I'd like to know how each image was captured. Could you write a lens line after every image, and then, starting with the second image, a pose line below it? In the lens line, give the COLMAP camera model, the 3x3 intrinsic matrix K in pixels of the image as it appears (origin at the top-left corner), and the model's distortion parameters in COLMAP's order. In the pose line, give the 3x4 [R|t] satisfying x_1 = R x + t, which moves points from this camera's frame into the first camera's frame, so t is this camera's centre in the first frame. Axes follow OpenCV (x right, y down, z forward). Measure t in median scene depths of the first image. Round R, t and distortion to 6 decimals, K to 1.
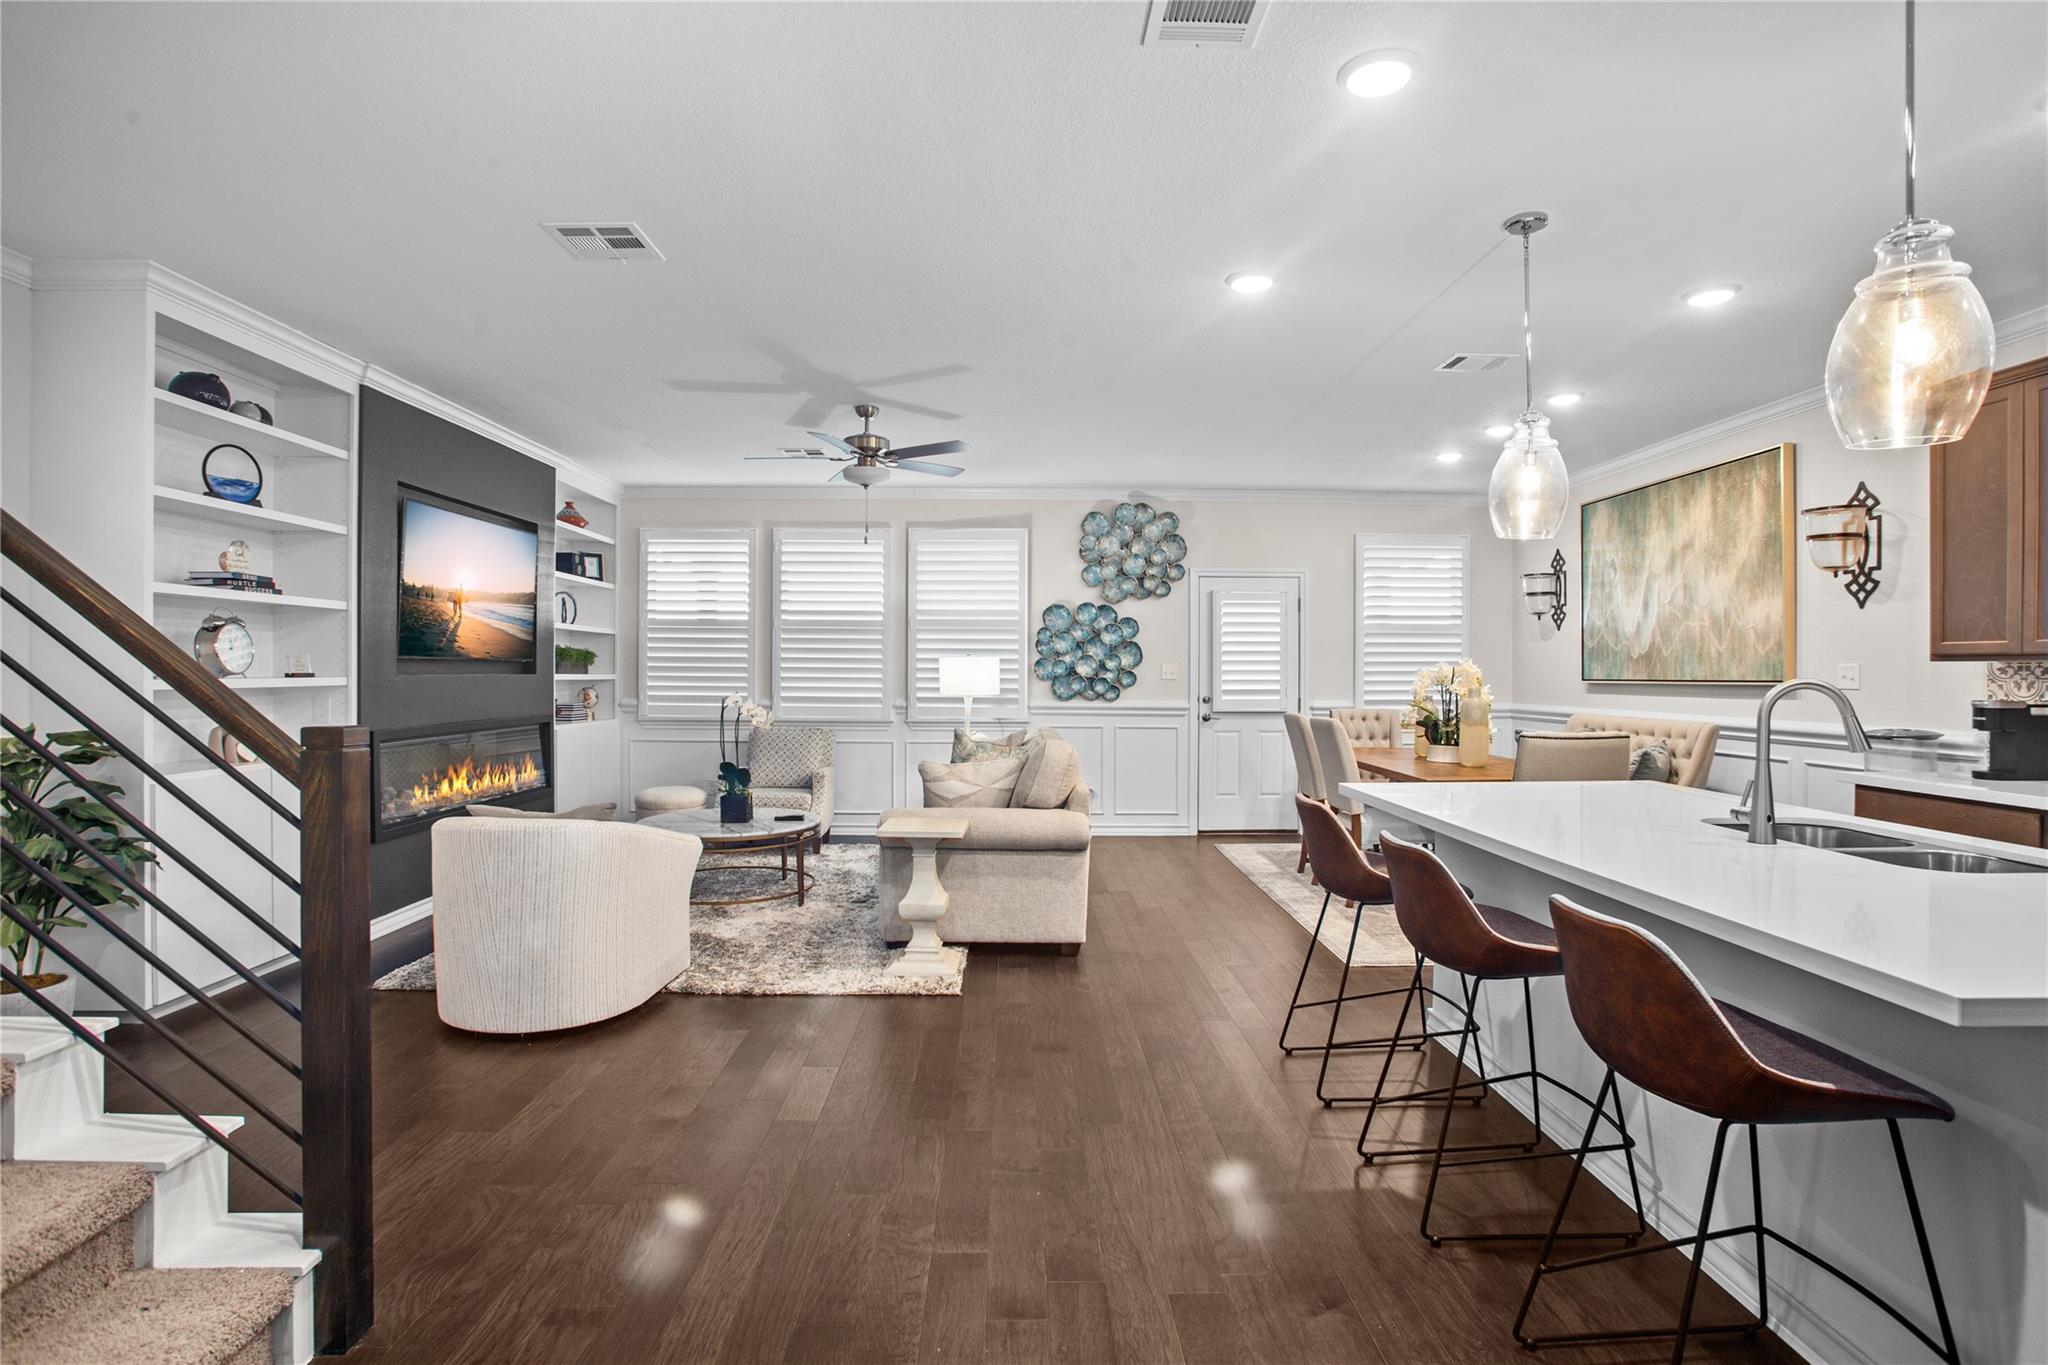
lens RADIAL K [[1008.4, 0, 1045.2], [0, 1008.4, 667.3], [0, 0, 1]] dist [-0.051895, 0.015562]
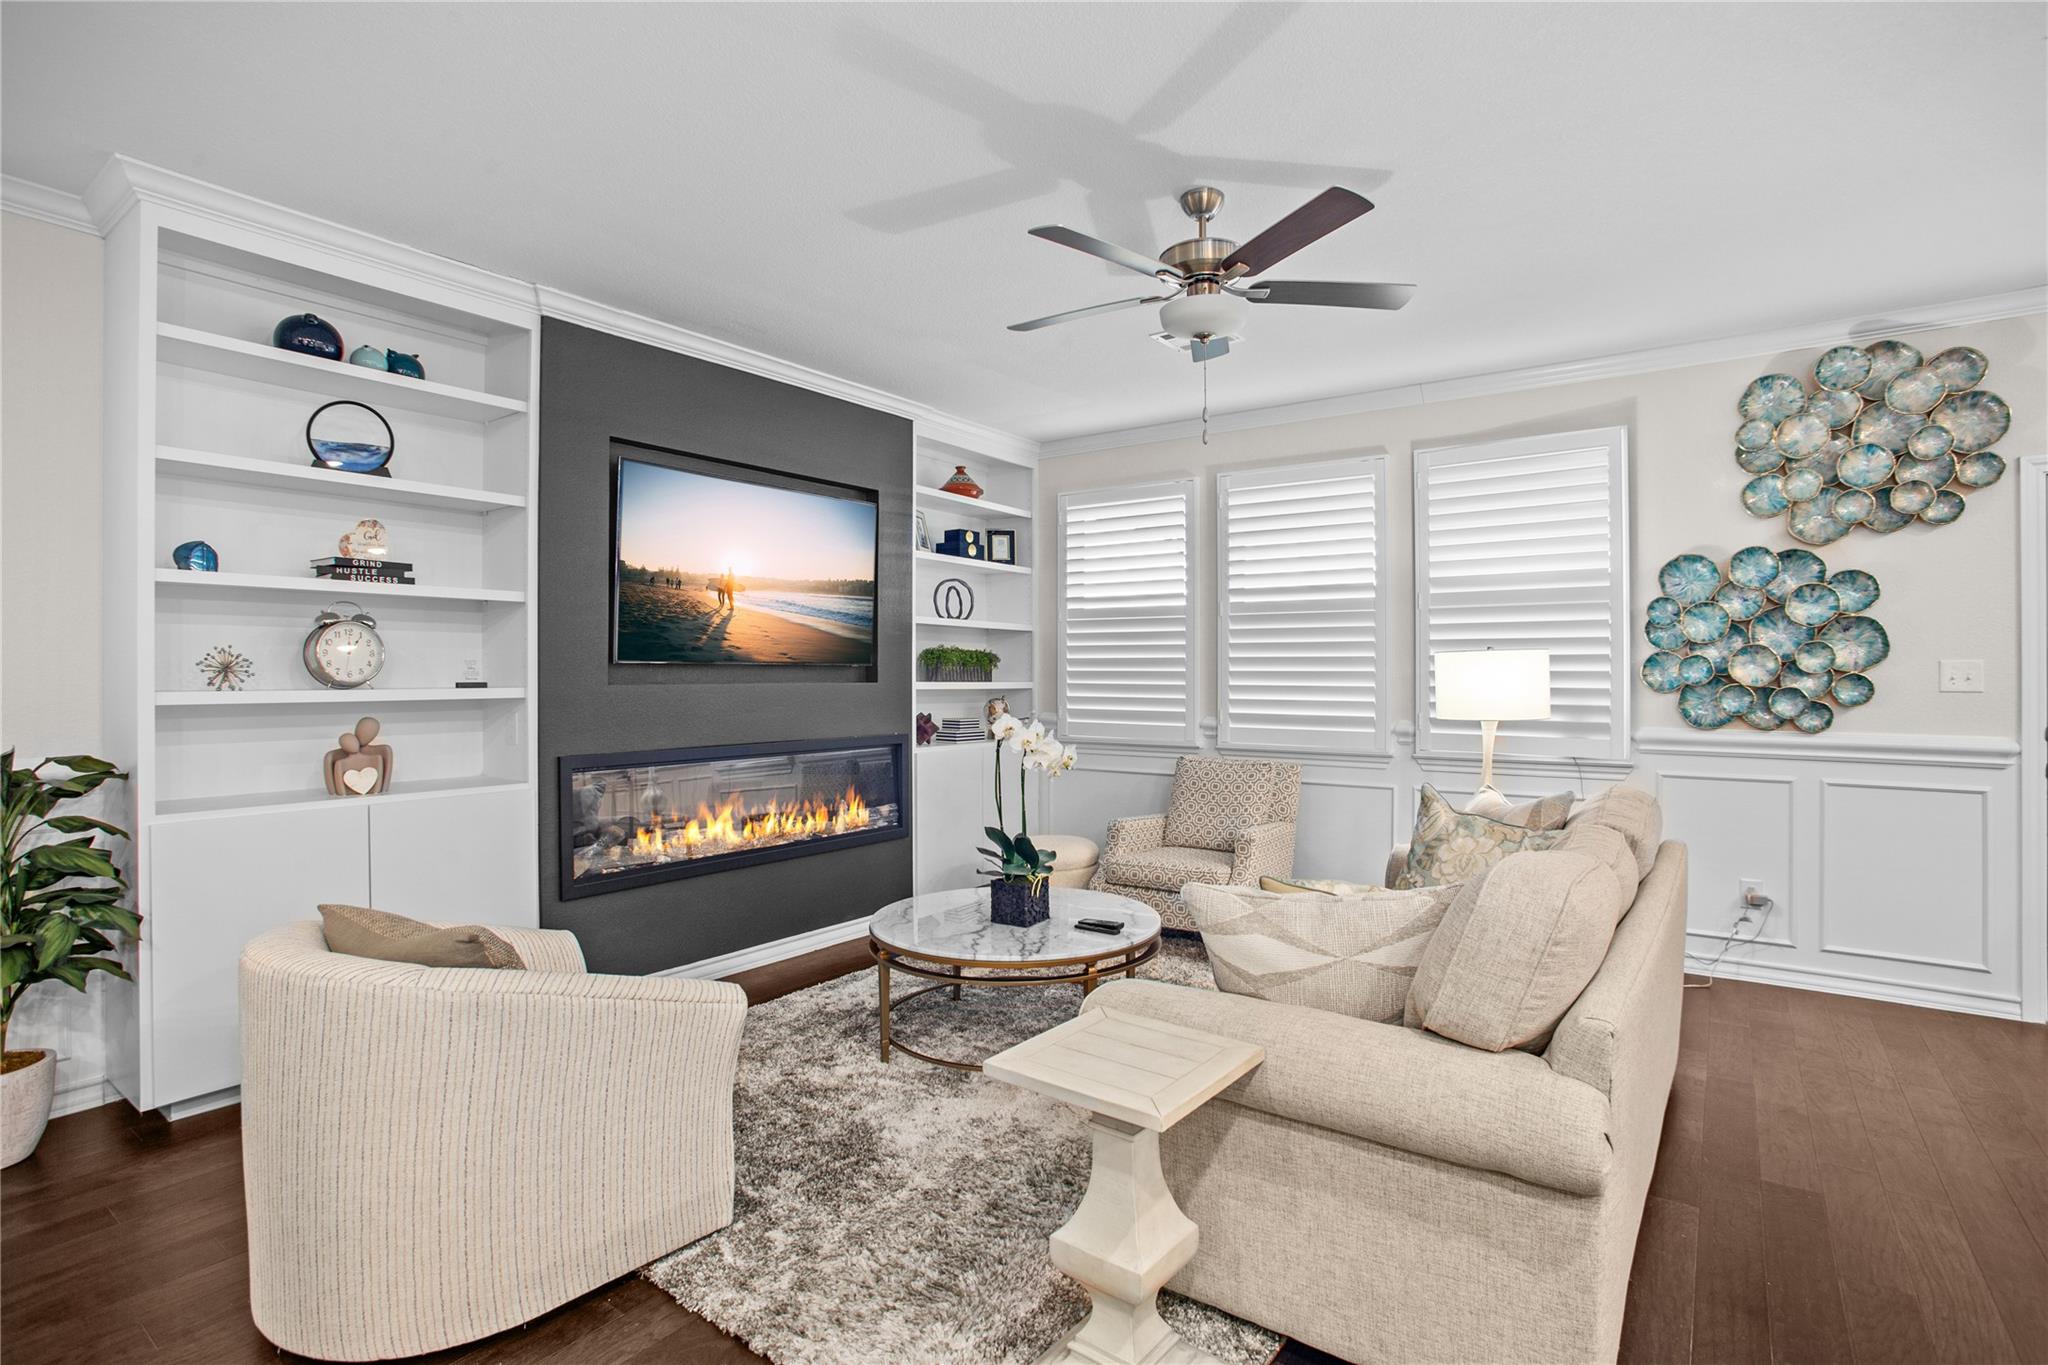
lens RADIAL K [[1008.4, 0, 1025.9], [0, 1008.4, 667.0], [0, 0, 1]] dist [-0.051895, 0.015562]
pose [[0.790428, -0.007496, -0.612509, 0.067050], [0.005579, 0.999972, -0.005038, -0.000454], [0.612529, 0.000566, 0.790448, 0.431890]]
